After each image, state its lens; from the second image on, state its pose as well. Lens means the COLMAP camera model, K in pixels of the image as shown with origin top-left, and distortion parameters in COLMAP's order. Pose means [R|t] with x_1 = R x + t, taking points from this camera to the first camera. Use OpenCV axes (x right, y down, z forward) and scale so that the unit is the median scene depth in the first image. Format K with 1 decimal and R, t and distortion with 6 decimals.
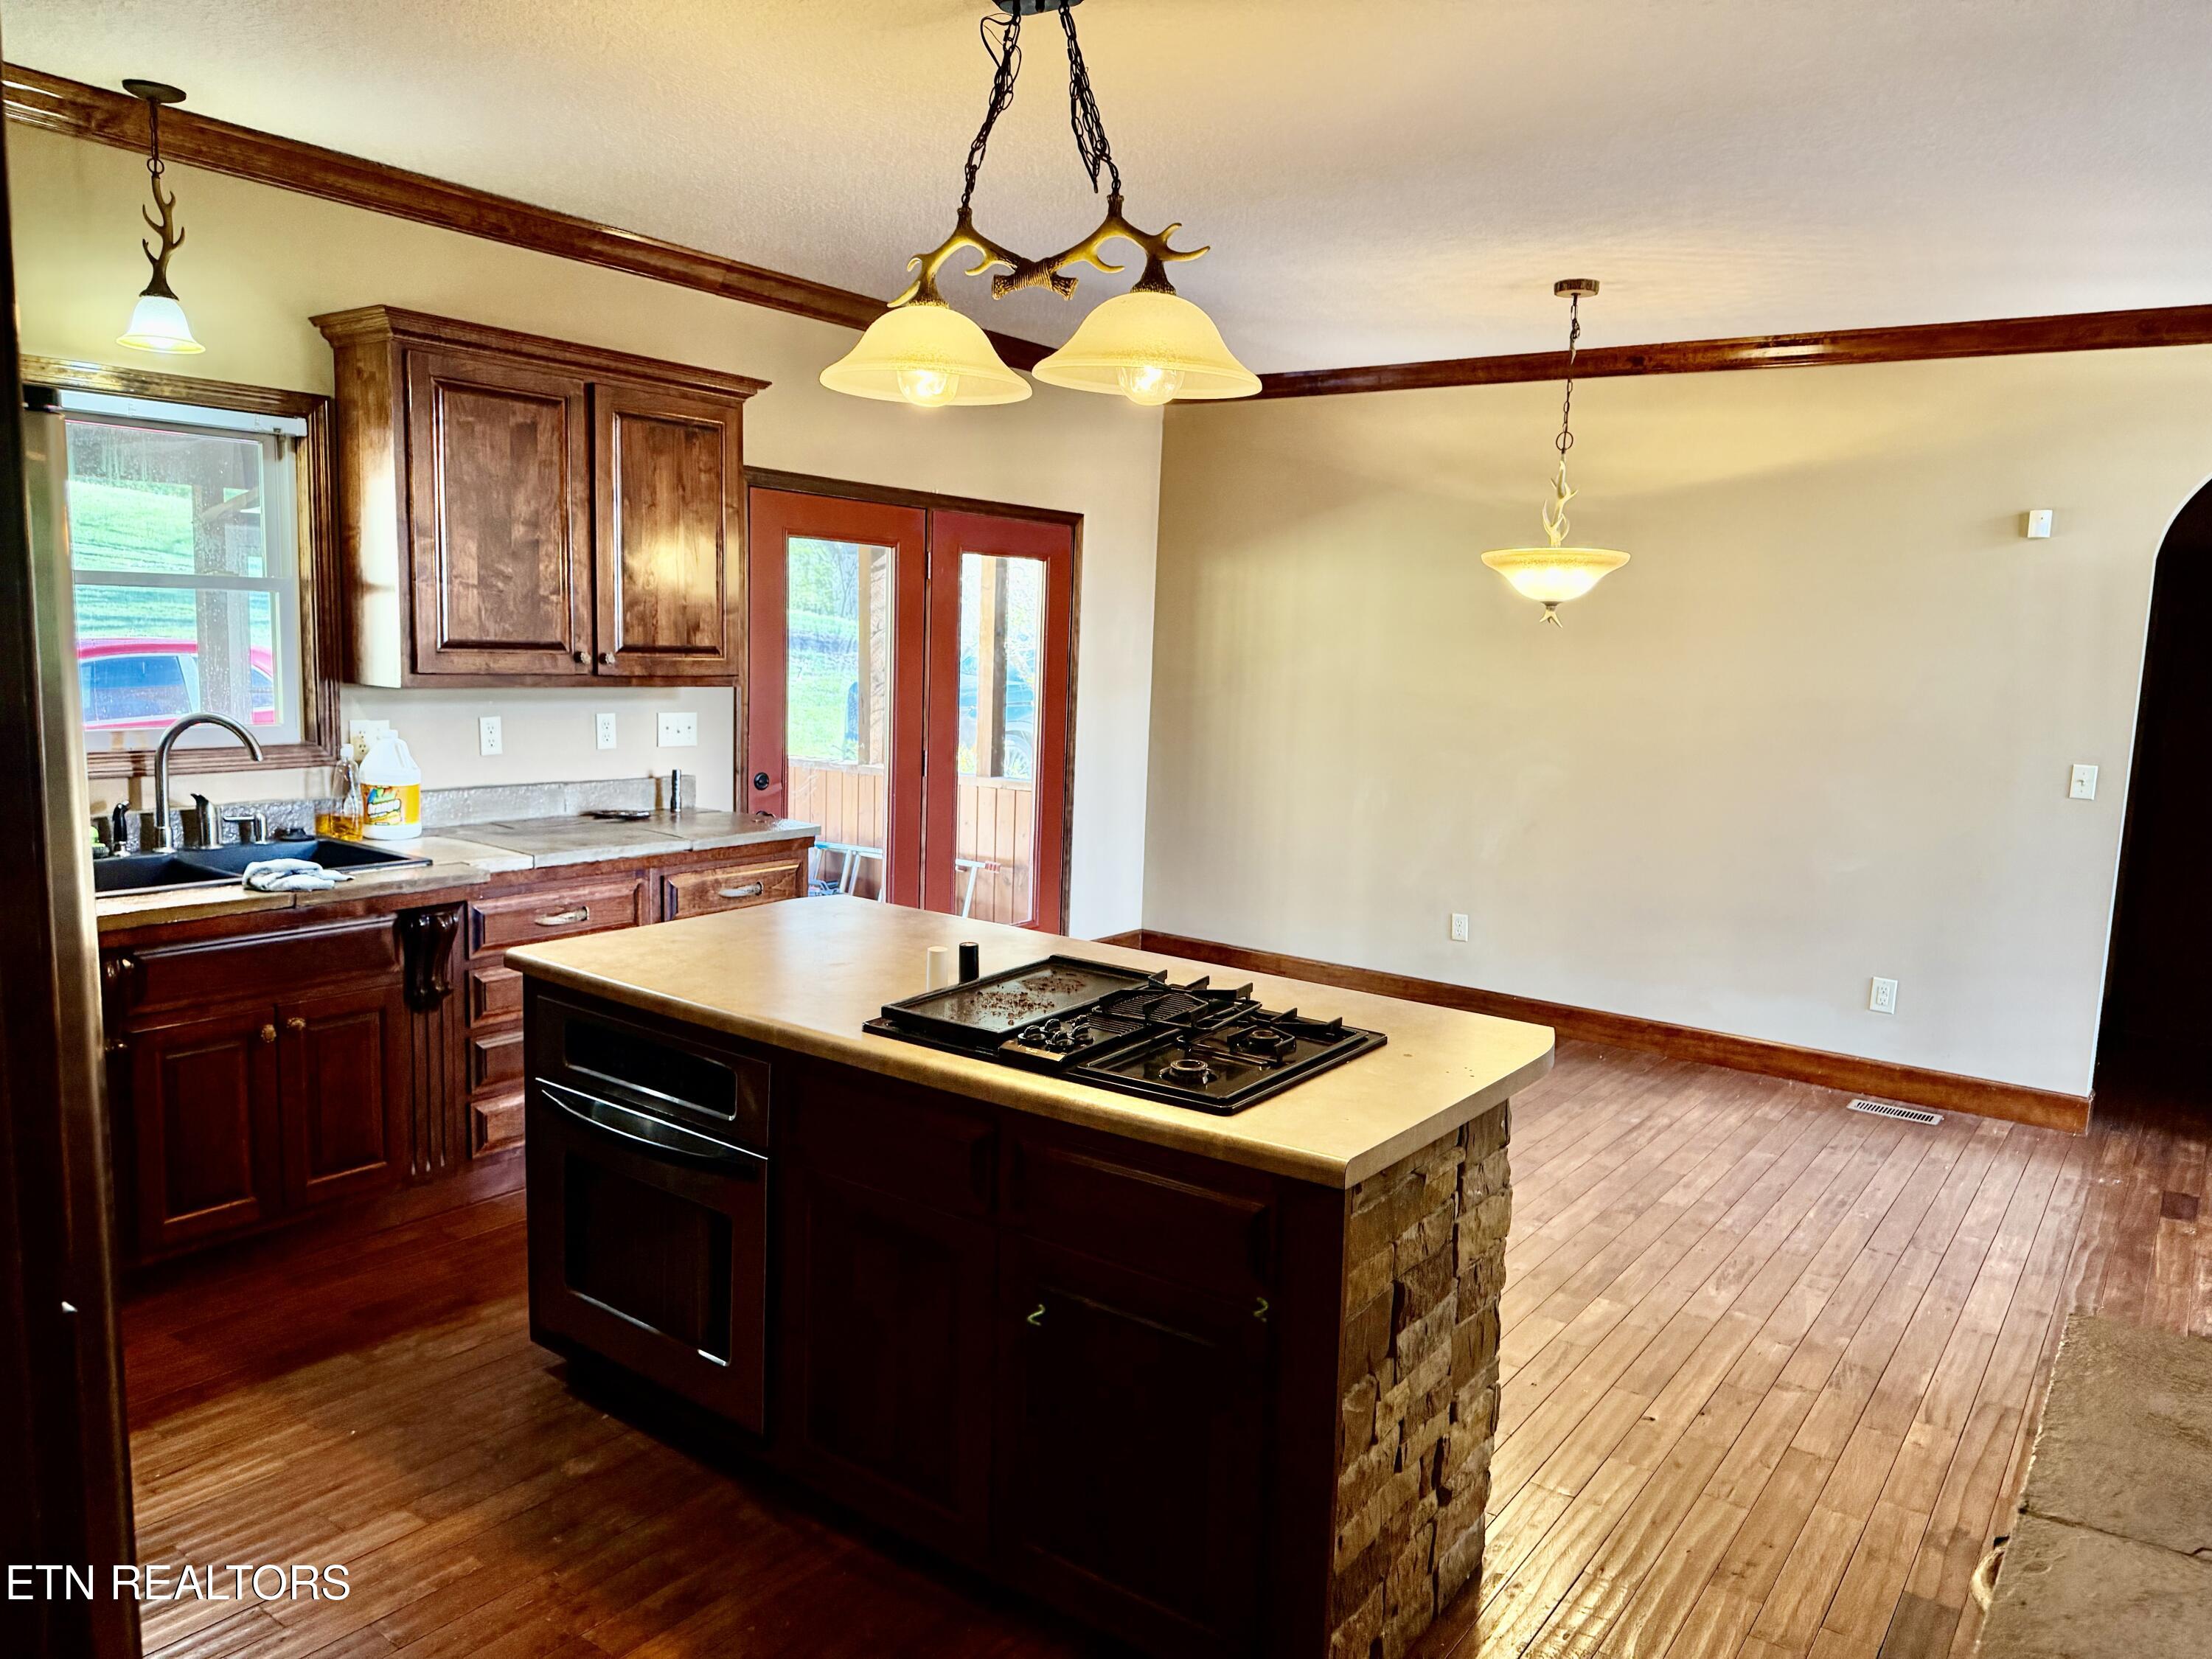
lens RADIAL K [[1553.2, 0, 1109.1], [0, 1553.2, 851.4], [0, 0, 1]] dist [0.003789, -0.002174]
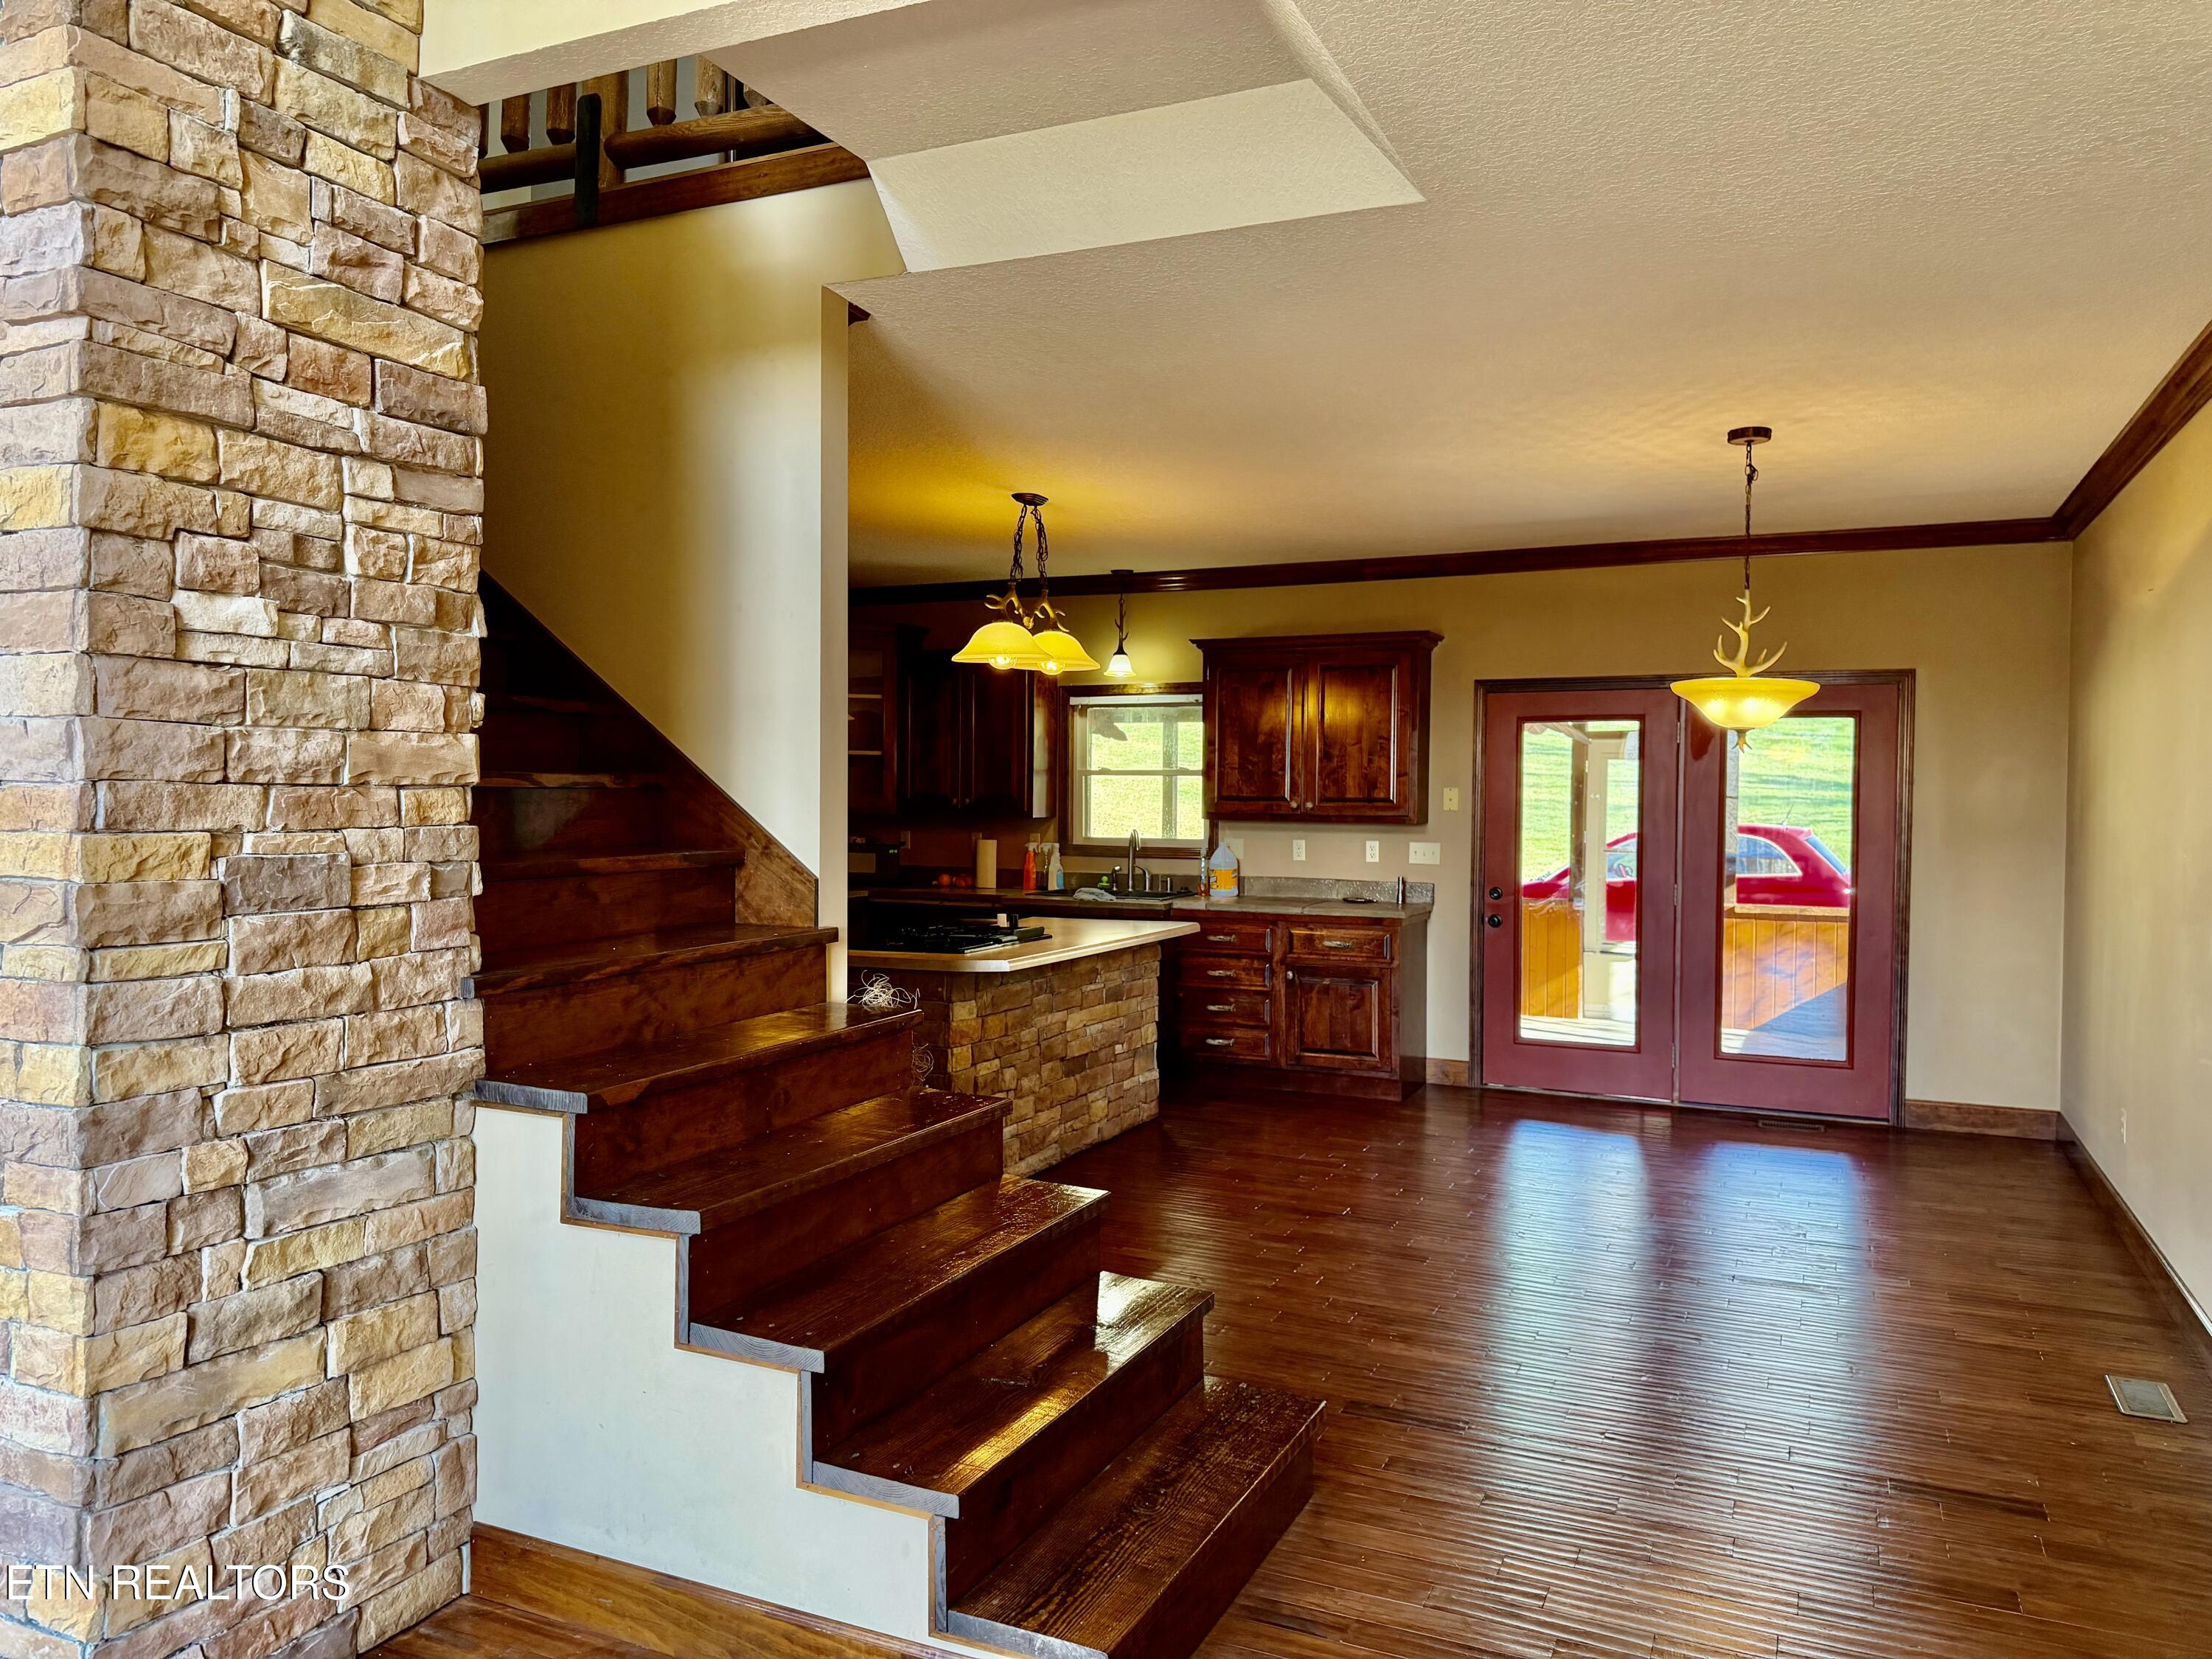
lens RADIAL K [[1565.7, 0, 1107.7], [0, 1565.7, 832.3], [0, 0, 1]] dist [0.021041, -0.019514]
pose [[0.199395, -0.013015, -0.979833, 1.410117], [-0.133719, 0.990197, -0.040364, 0.008253], [0.970753, 0.139071, 0.195700, 0.449910]]
